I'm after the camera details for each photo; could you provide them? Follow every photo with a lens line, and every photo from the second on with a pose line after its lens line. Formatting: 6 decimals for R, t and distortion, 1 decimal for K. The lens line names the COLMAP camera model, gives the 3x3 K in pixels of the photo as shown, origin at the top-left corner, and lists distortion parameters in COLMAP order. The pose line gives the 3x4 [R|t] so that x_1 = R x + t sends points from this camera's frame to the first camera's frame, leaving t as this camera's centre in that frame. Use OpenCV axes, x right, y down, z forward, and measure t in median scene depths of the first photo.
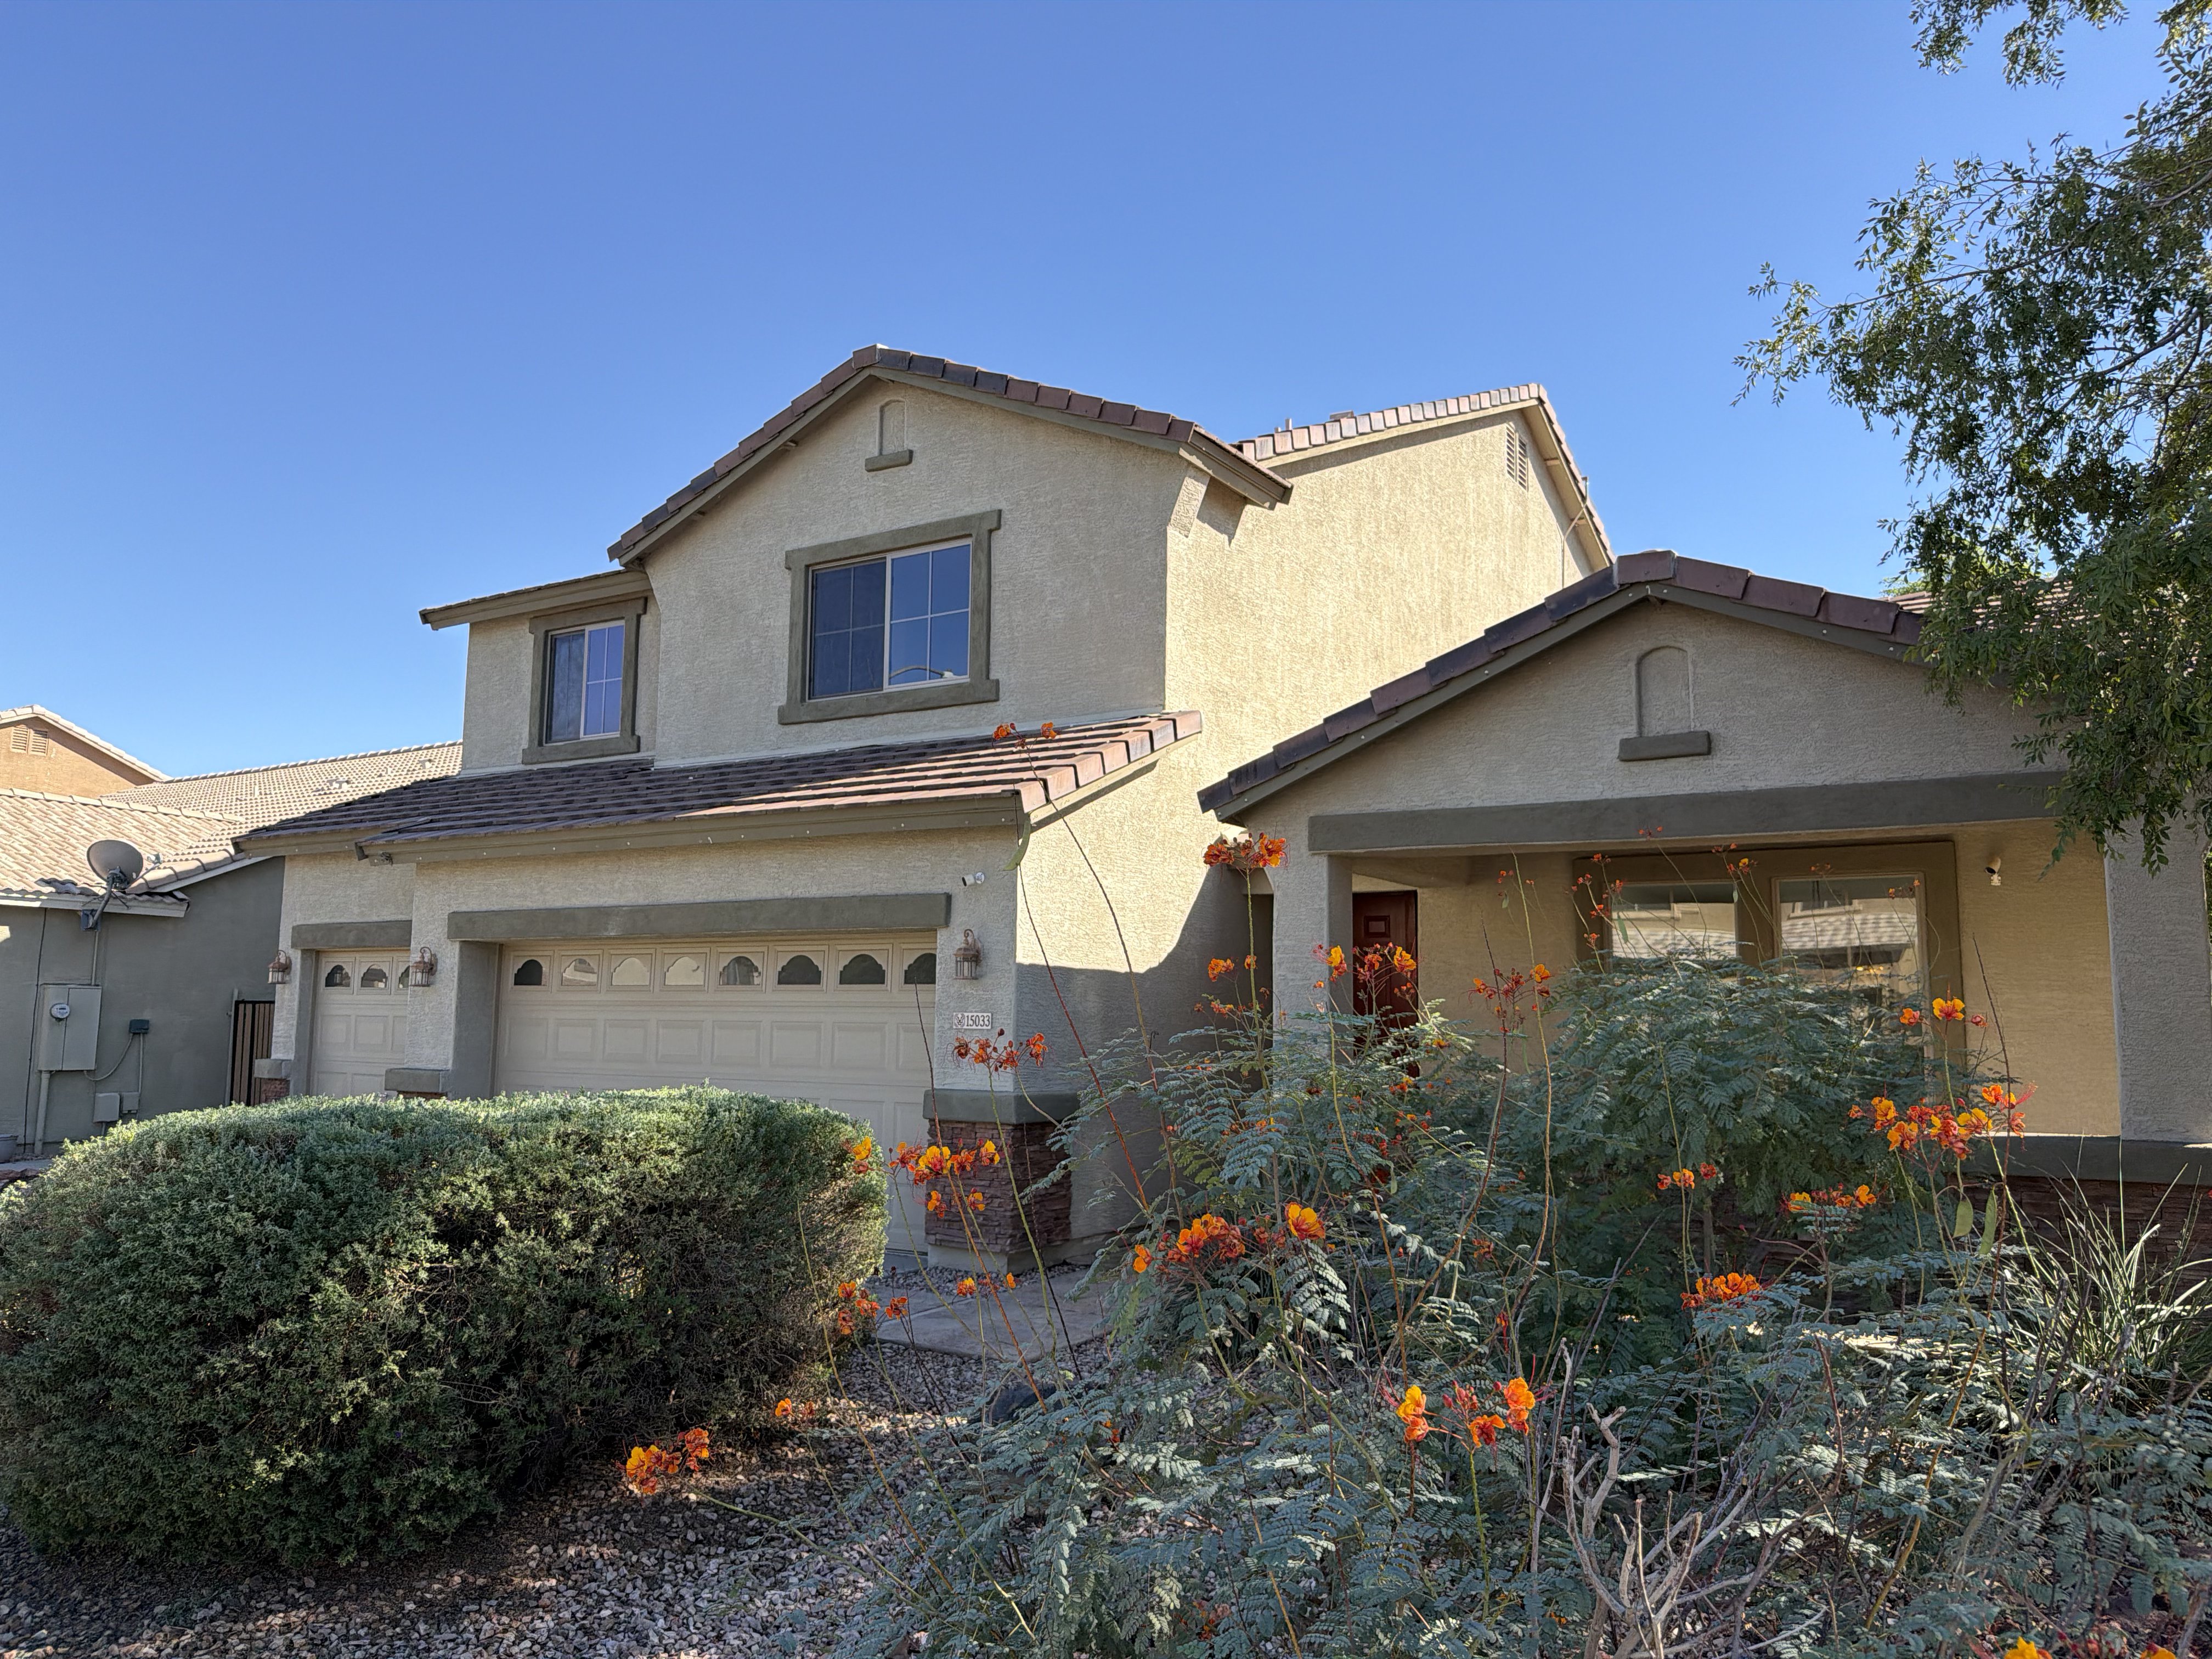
lens RADIAL K [[1552.8, 0, 1099.4], [0, 1552.8, 813.7], [0, 0, 1]] dist [0.033567, -0.051063]
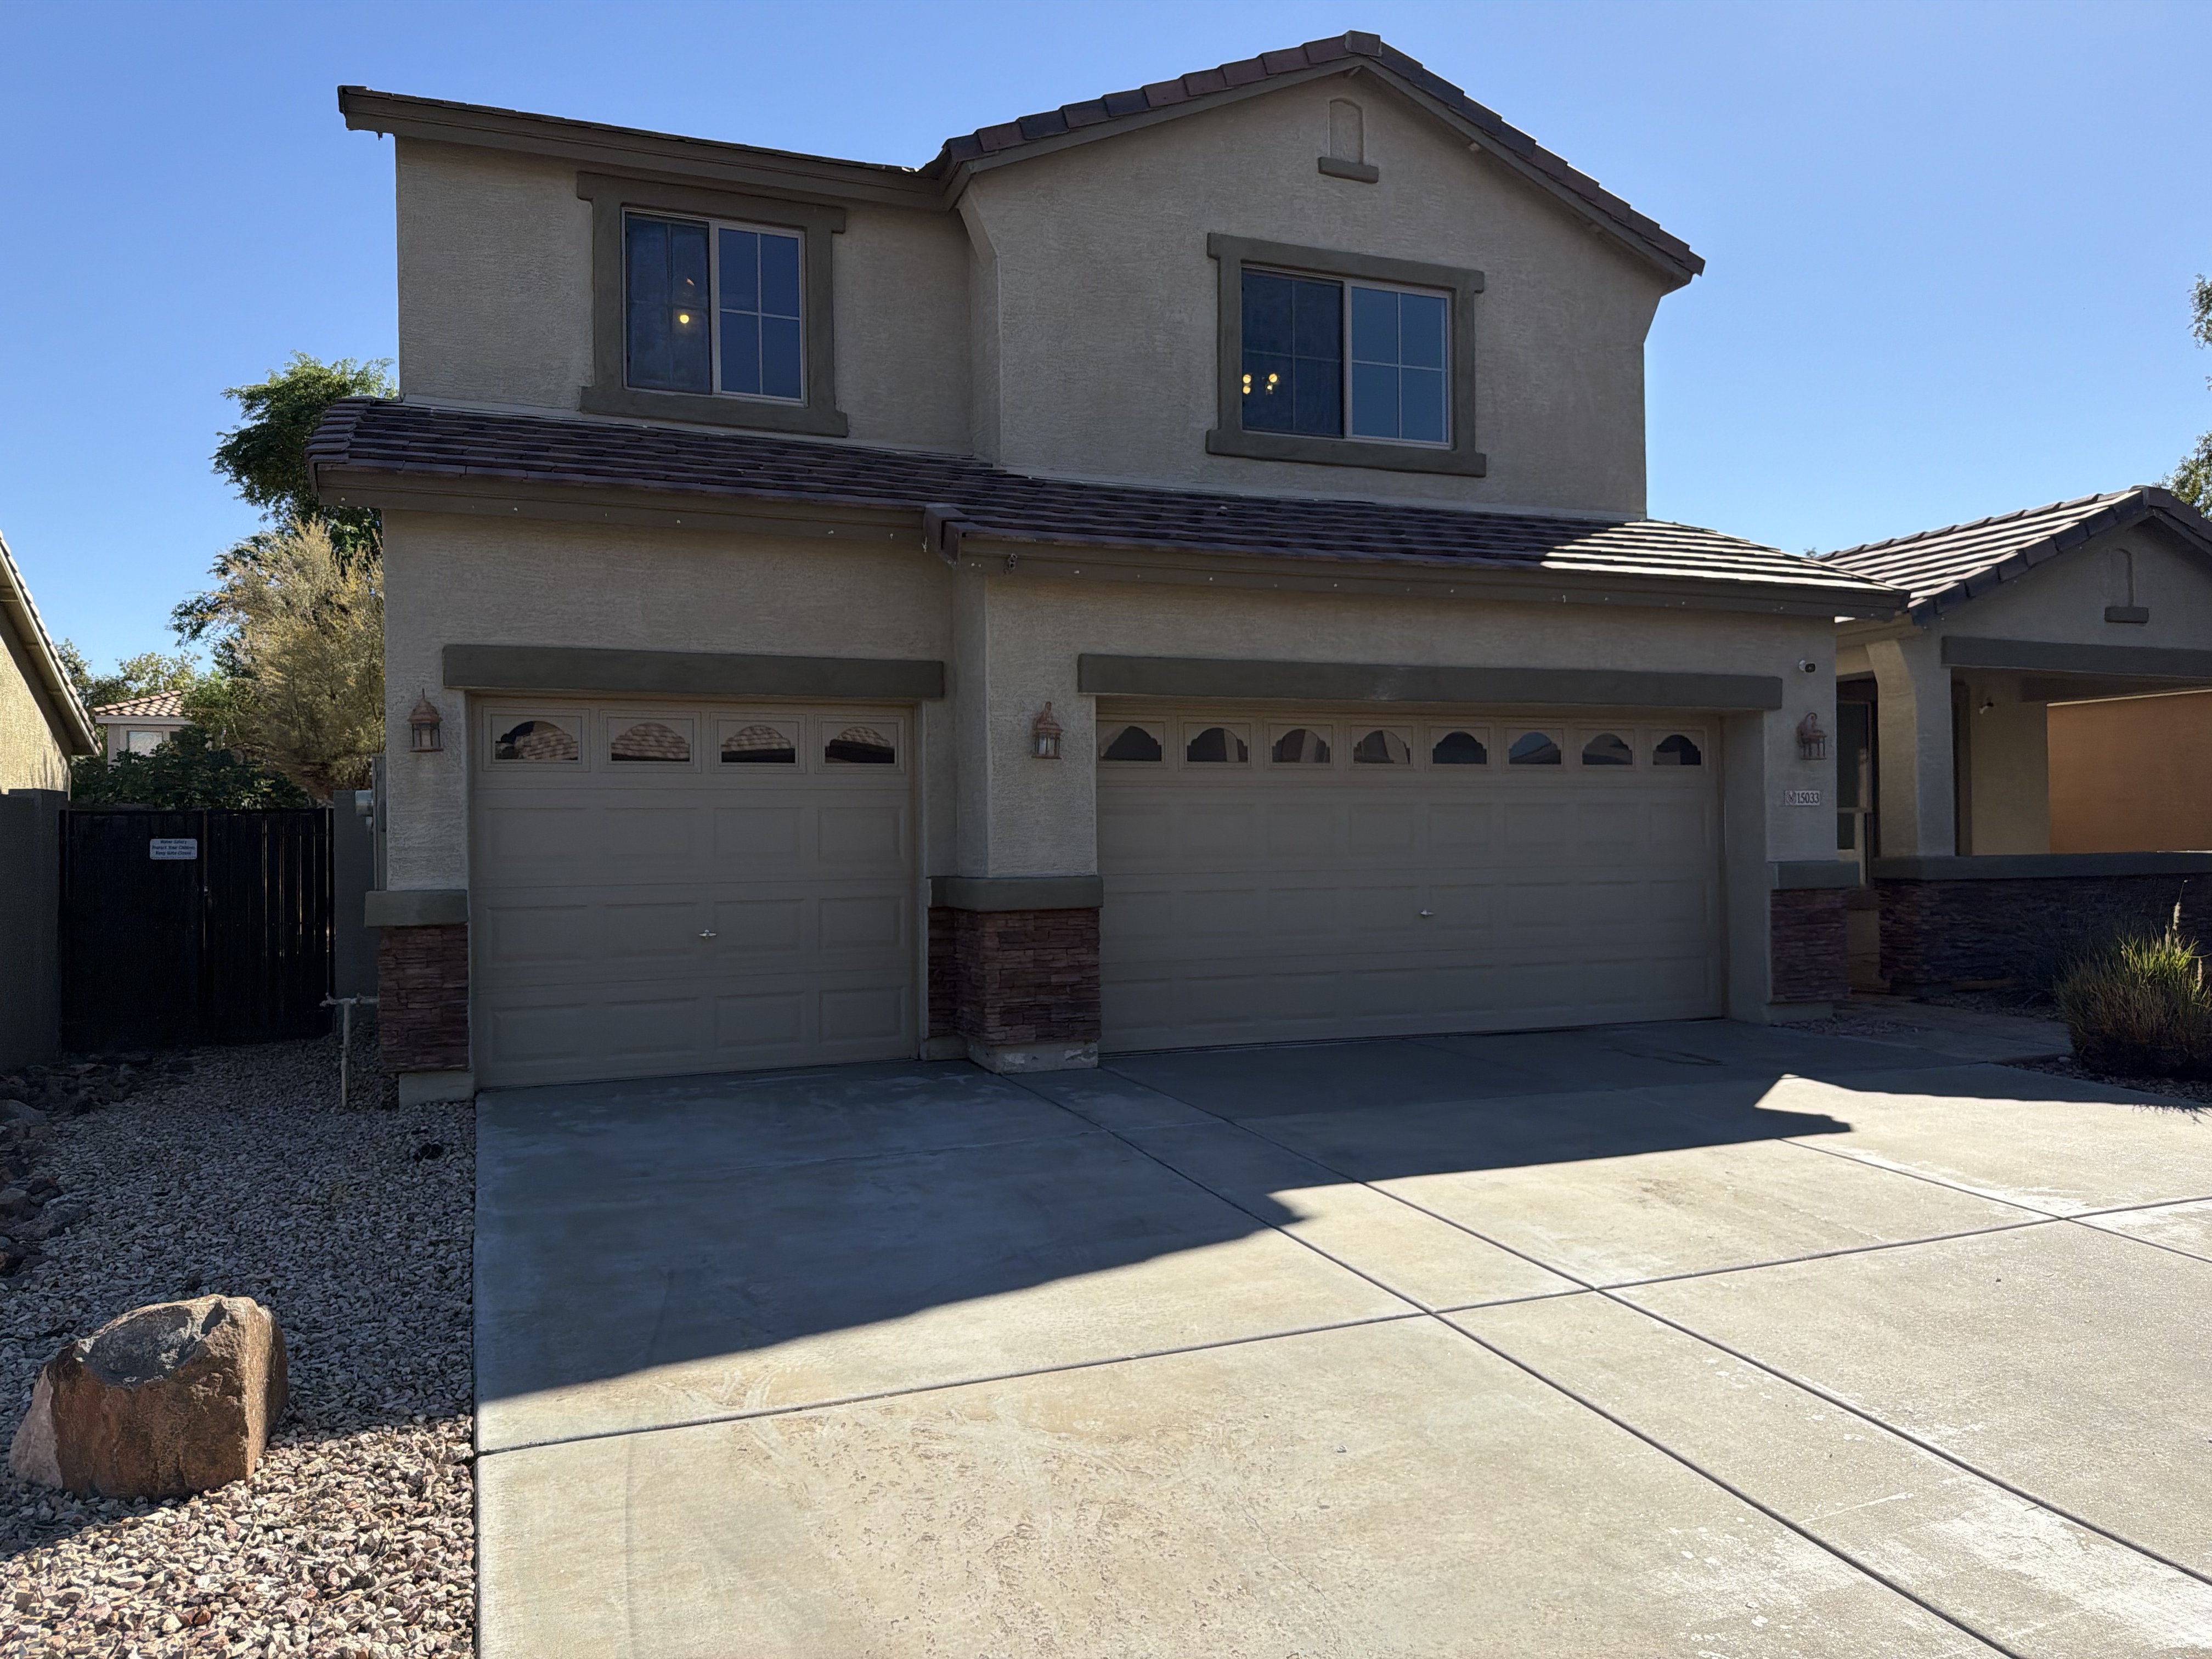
lens RADIAL K [[1552.8, 0, 1109.7], [0, 1552.8, 837.4], [0, 0, 1]] dist [0.033567, -0.051063]
pose [[0.593142, -0.024997, 0.804710, -0.905953], [-0.088164, 0.991490, 0.095784, 0.071277], [-0.800256, -0.127760, 0.585891, 0.530488]]
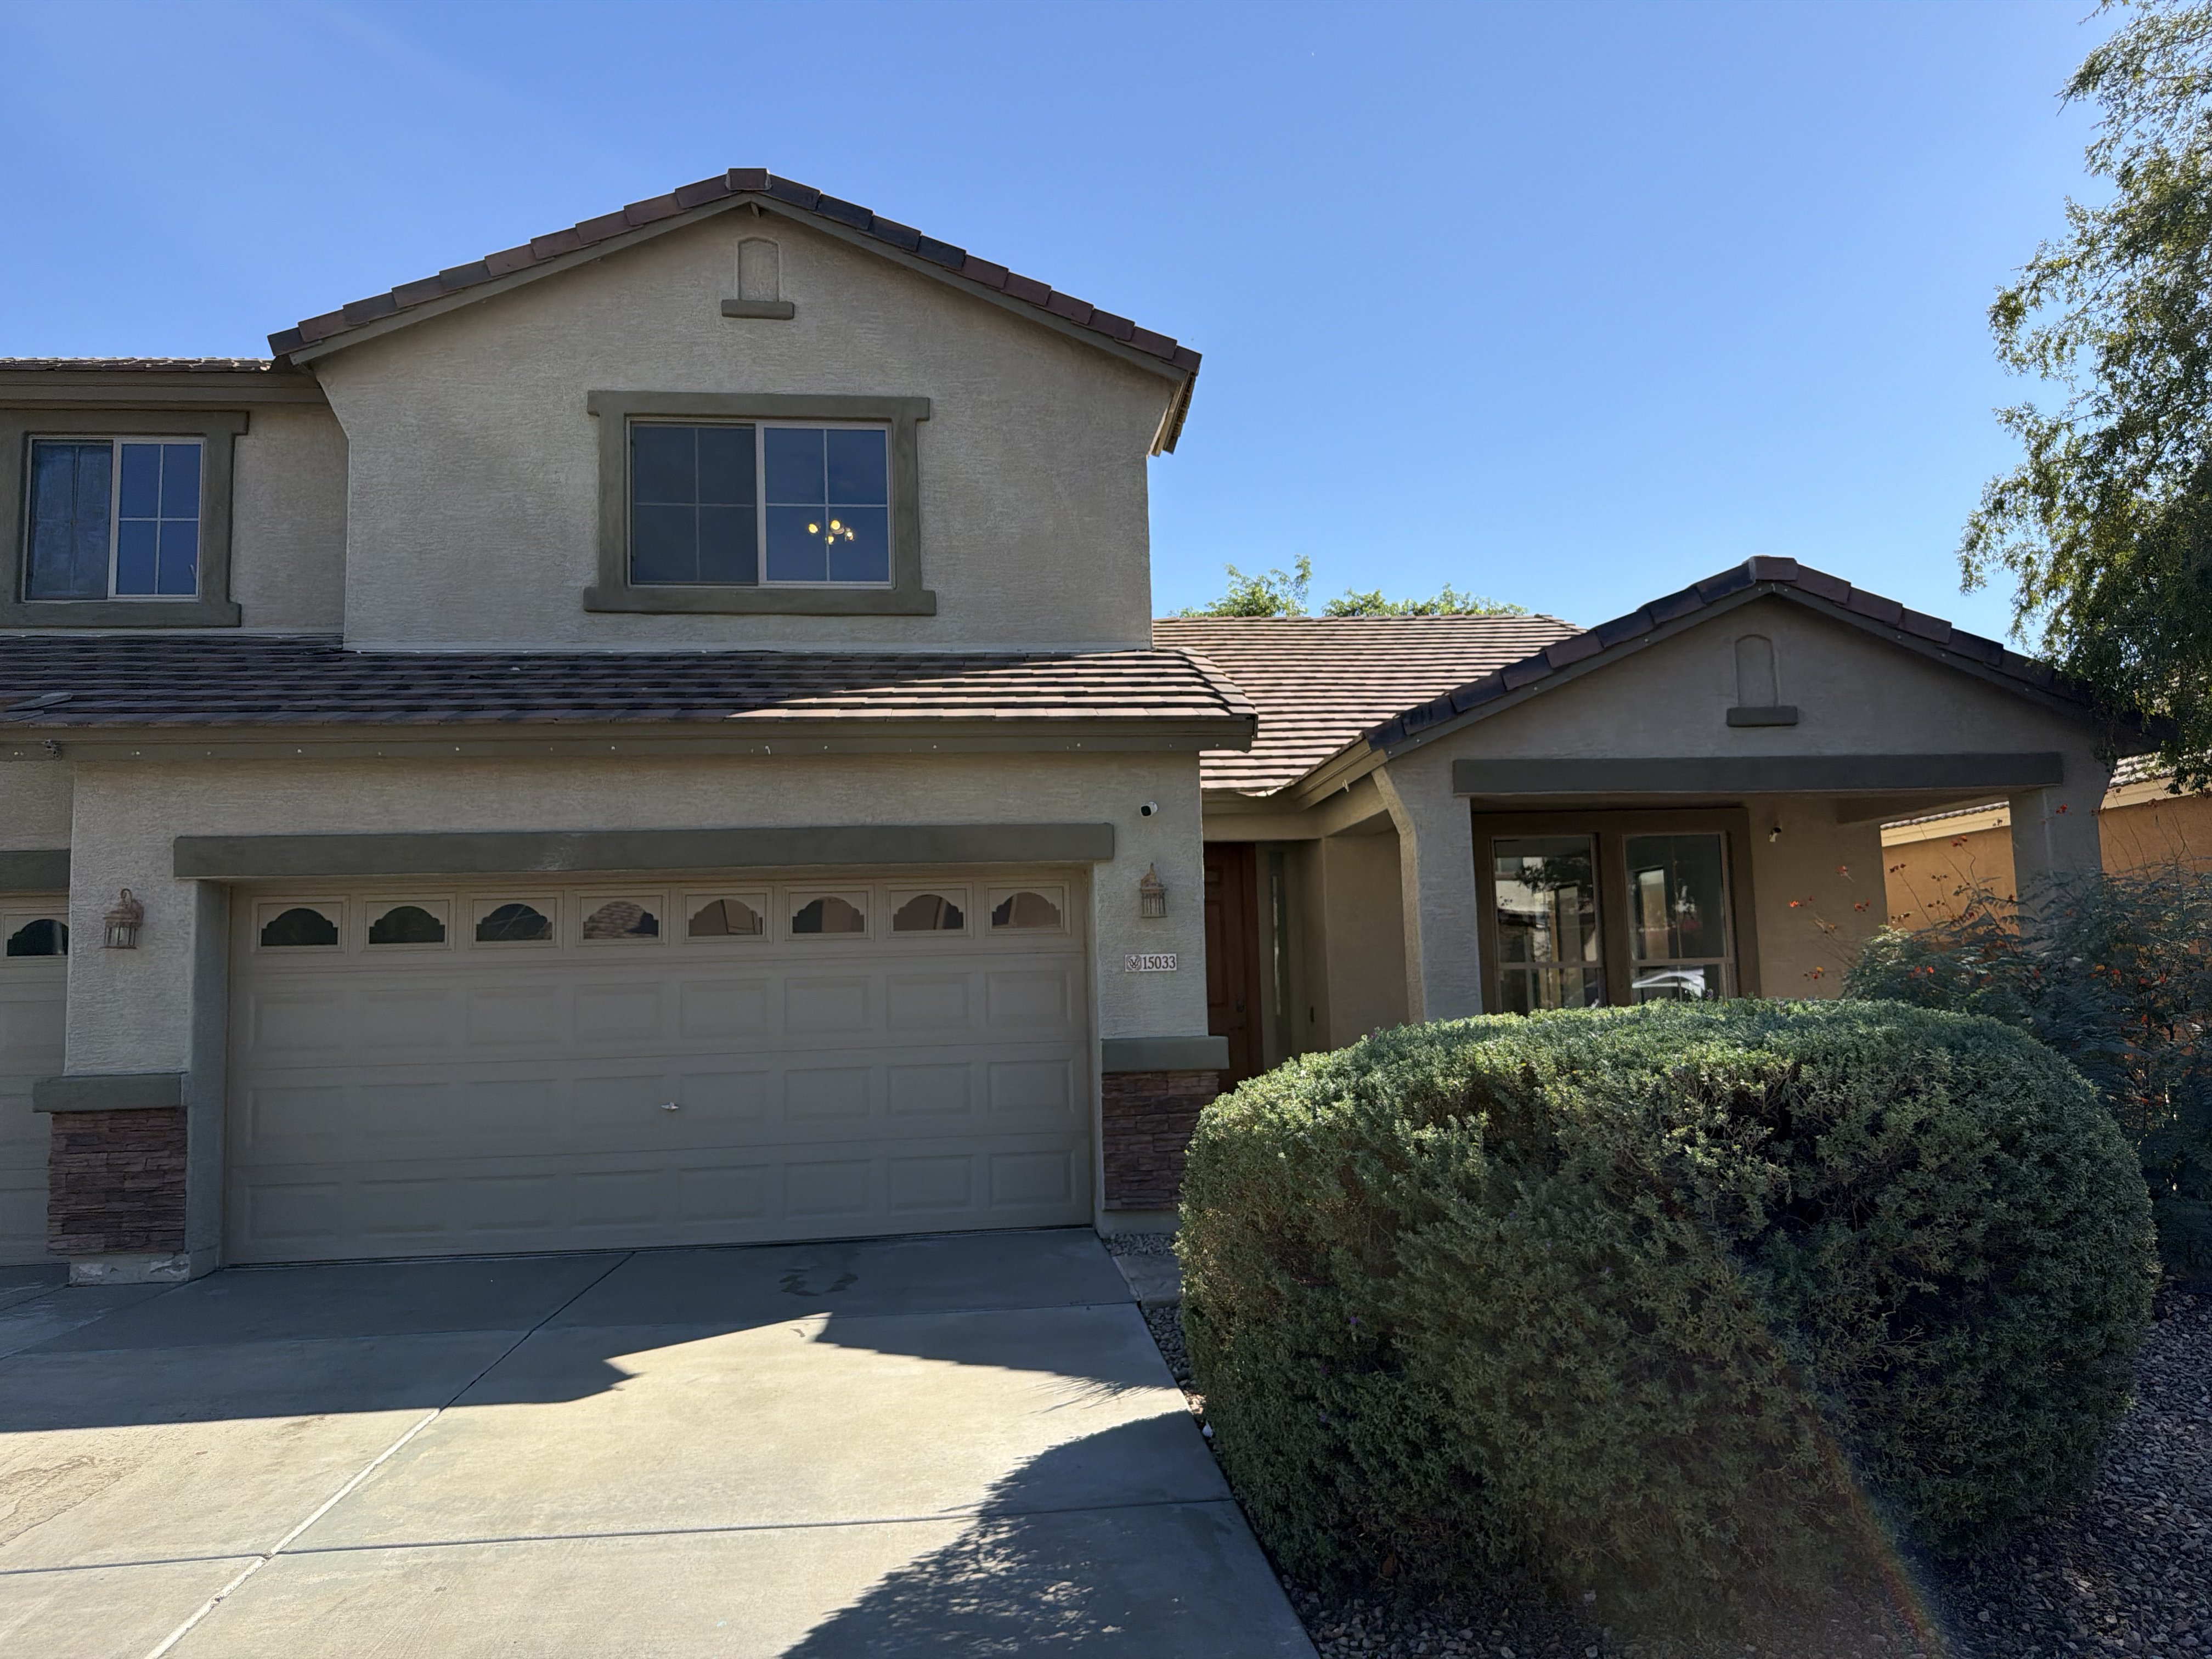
lens RADIAL K [[1552.8, 0, 1111.5], [0, 1552.8, 843.0], [0, 0, 1]] dist [0.033567, -0.051063]
pose [[0.779176, 0.022680, 0.626395, -0.490073], [-0.042063, 0.998984, 0.016152, 0.035384], [-0.625392, -0.038934, 0.779339, 0.215475]]
